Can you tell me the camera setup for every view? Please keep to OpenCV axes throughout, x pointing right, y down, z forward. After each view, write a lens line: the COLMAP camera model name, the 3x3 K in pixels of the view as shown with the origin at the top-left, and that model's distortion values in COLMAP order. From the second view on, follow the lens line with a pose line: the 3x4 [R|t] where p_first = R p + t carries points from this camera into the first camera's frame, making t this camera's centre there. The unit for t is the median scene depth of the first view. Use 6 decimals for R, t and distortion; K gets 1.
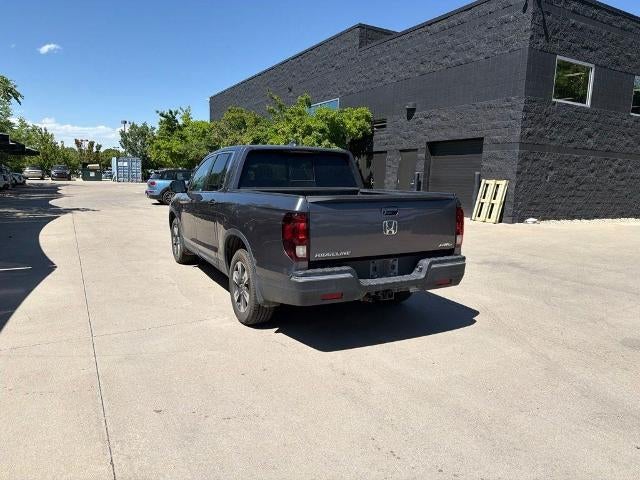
lens RADIAL K [[442.2, 0, 317.1], [0, 442.2, 243.6], [0, 0, 1]] dist [0.037024, -0.052435]
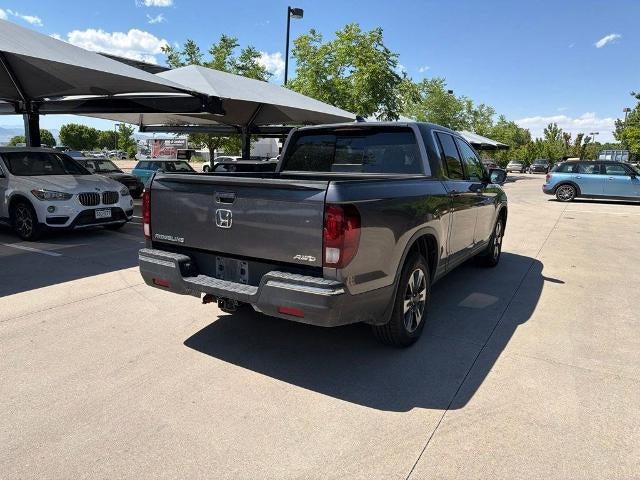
lens RADIAL K [[442.2, 0, 315.5], [0, 442.2, 241.7], [0, 0, 1]] dist [0.037024, -0.052435]
pose [[0.502992, 0.146035, -0.851865, 0.230322], [-0.140362, 0.986340, 0.086210, -0.021506], [0.852818, 0.076206, 0.516619, 0.183880]]
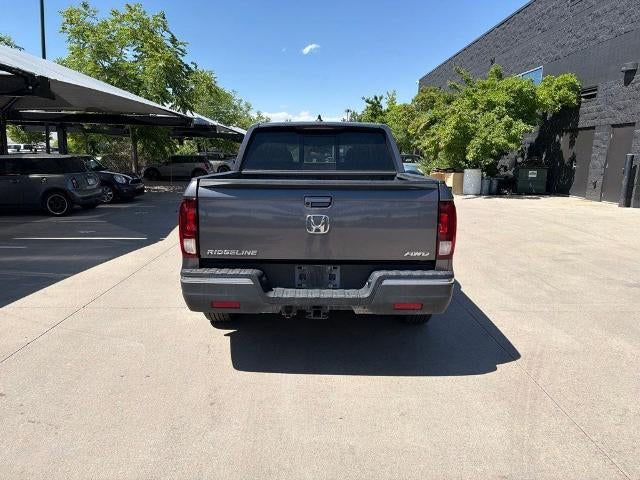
lens RADIAL K [[442.2, 0, 319.1], [0, 442.2, 239.0], [0, 0, 1]] dist [0.037024, -0.052435]
pose [[0.883092, 0.079119, -0.462481, 0.128599], [-0.068142, 0.996856, 0.040422, -0.010383], [0.464225, -0.004182, 0.885707, 0.085004]]
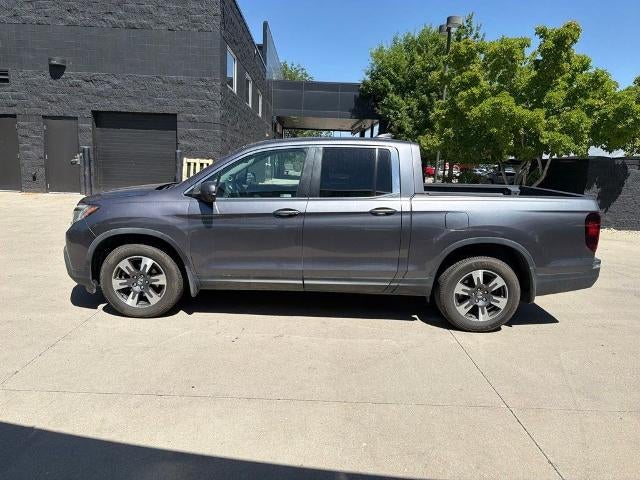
lens RADIAL K [[442.2, 0, 316.0], [0, 442.2, 240.3], [0, 0, 1]] dist [0.037024, -0.052435]
pose [[0.480564, -0.161658, 0.861931, -0.338600], [0.104594, 0.986413, 0.126690, -0.053062], [-0.870700, 0.029270, 0.490943, 0.244024]]
